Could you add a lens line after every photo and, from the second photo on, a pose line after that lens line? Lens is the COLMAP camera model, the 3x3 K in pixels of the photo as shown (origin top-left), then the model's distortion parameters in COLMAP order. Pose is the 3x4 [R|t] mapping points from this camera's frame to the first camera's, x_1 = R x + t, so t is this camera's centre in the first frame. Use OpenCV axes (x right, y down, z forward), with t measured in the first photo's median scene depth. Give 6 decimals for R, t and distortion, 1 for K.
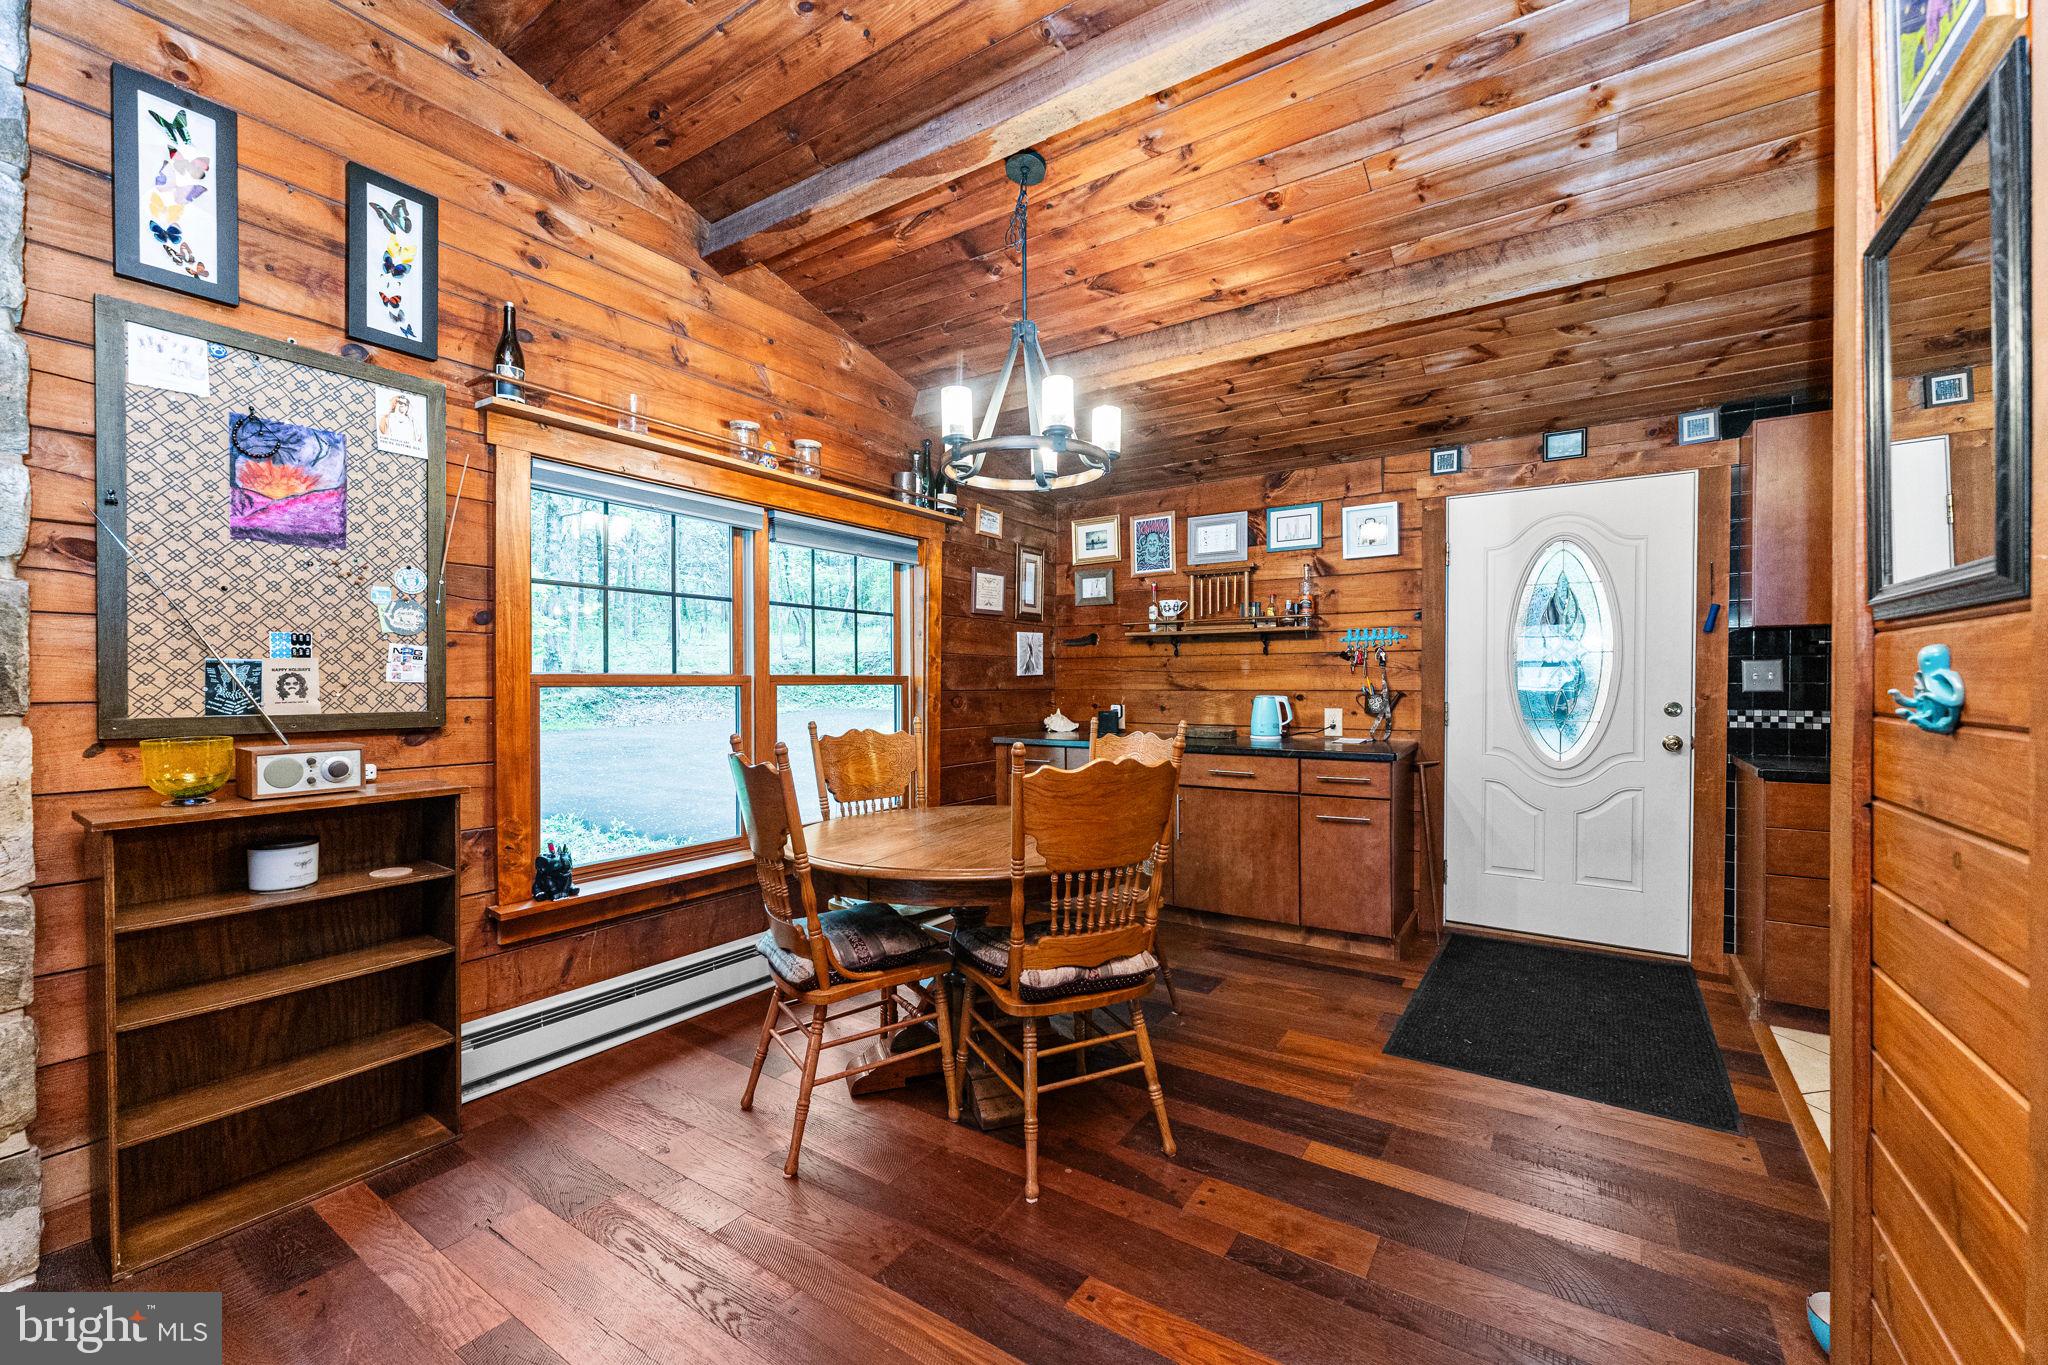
lens RADIAL K [[827.4, 0, 1026.7], [0, 827.4, 682.1], [0, 0, 1]] dist [0.000220, -0.000168]
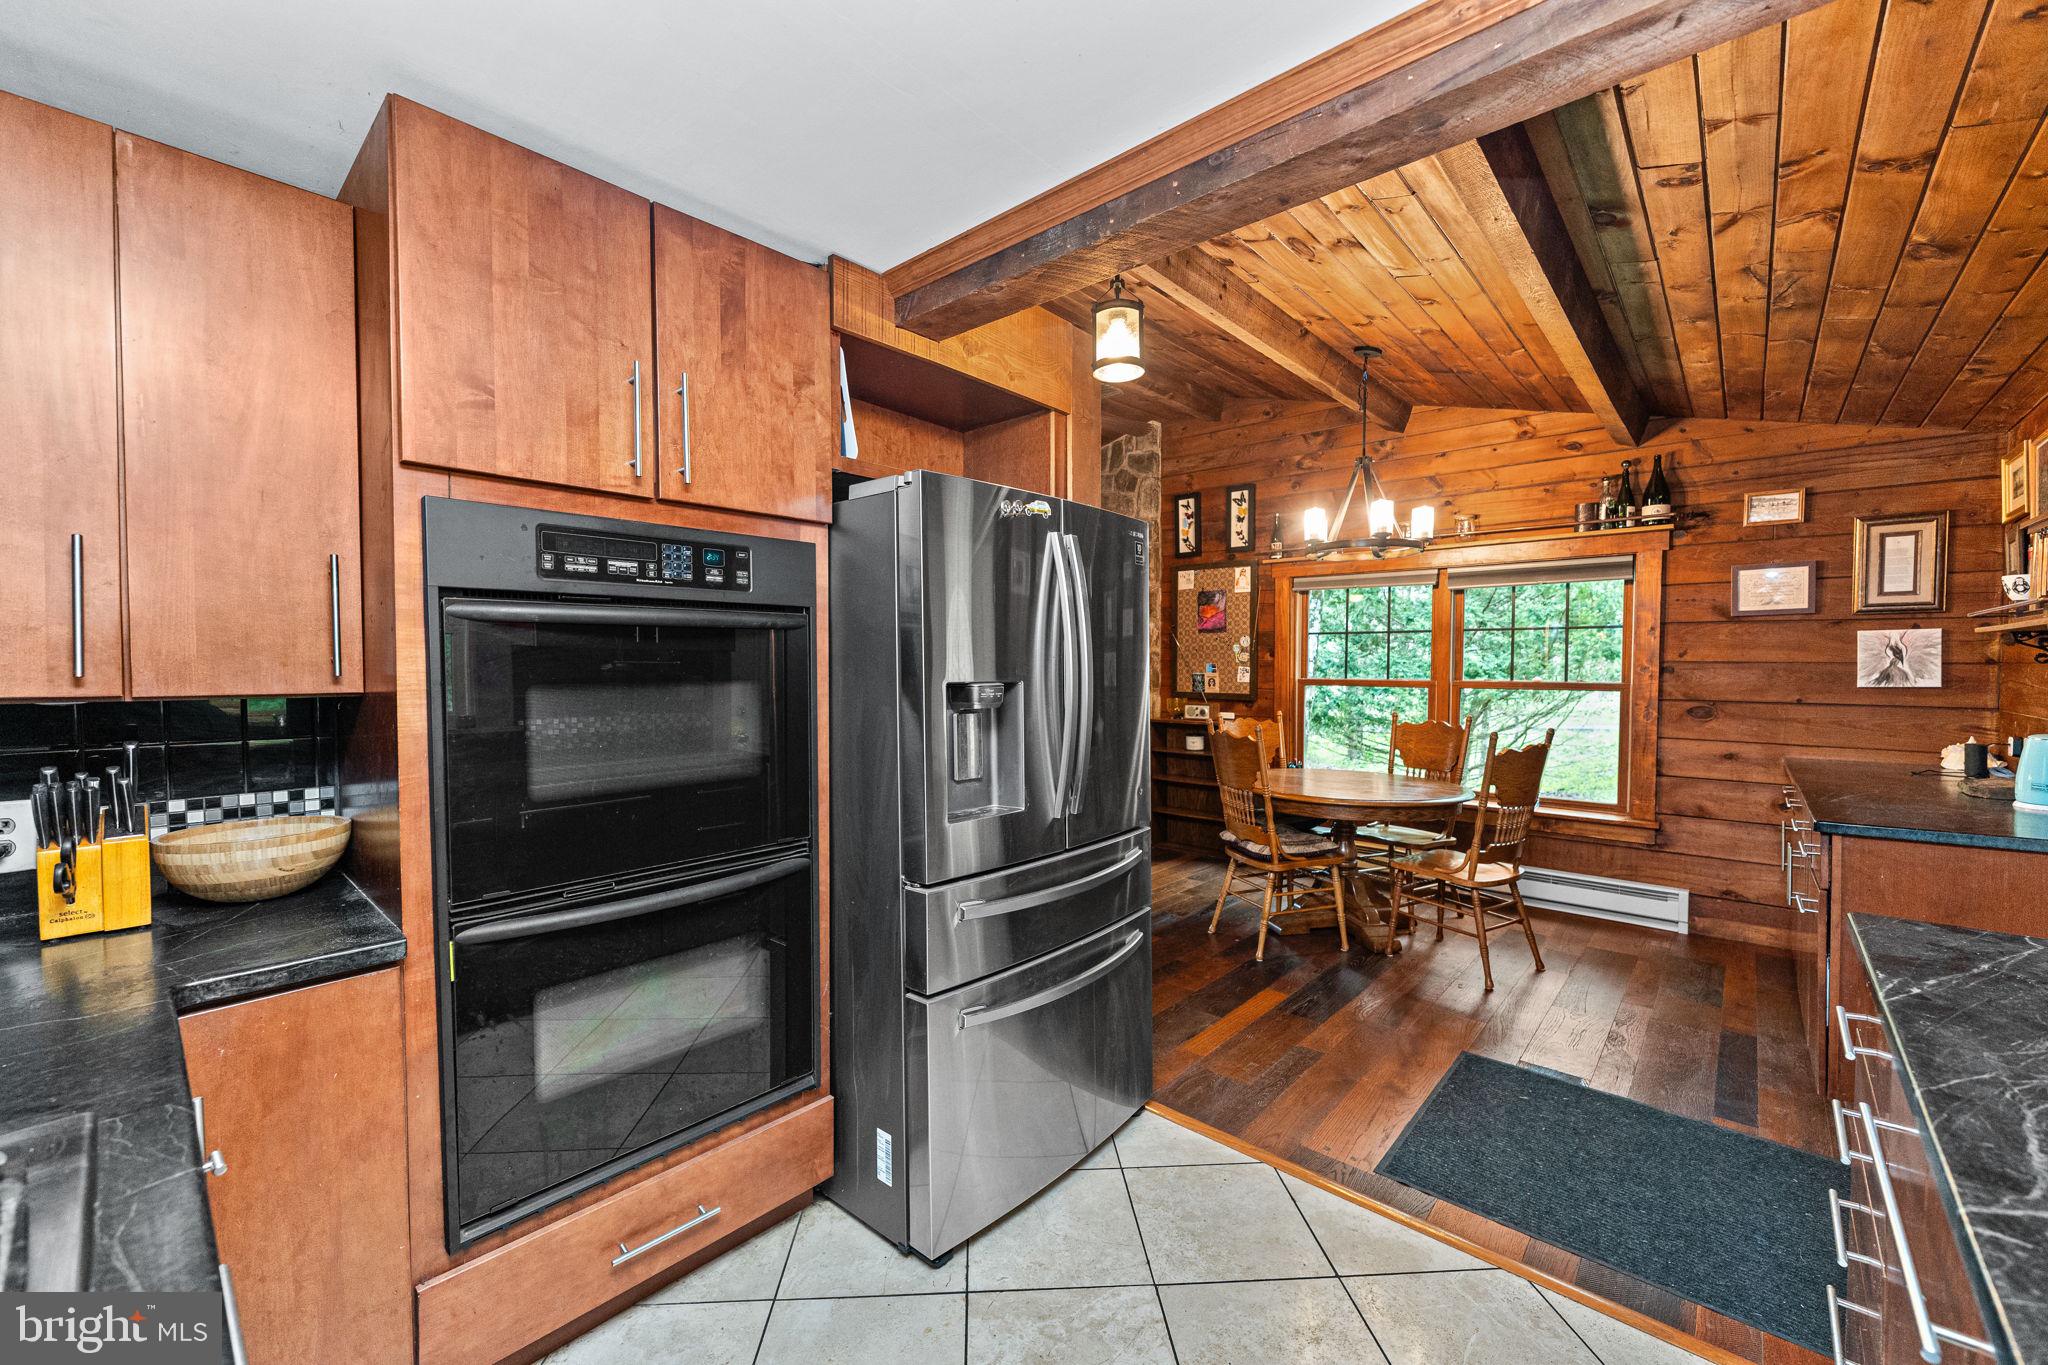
lens RADIAL K [[827.4, 0, 1025.5], [0, 827.4, 682.6], [0, 0, 1]] dist [0.000220, -0.000168]
pose [[-0.144902, 0.020129, -0.989241, 1.833998], [-0.008928, 0.999726, 0.021650, -0.046597], [0.989406, 0.011969, -0.144683, 0.710609]]
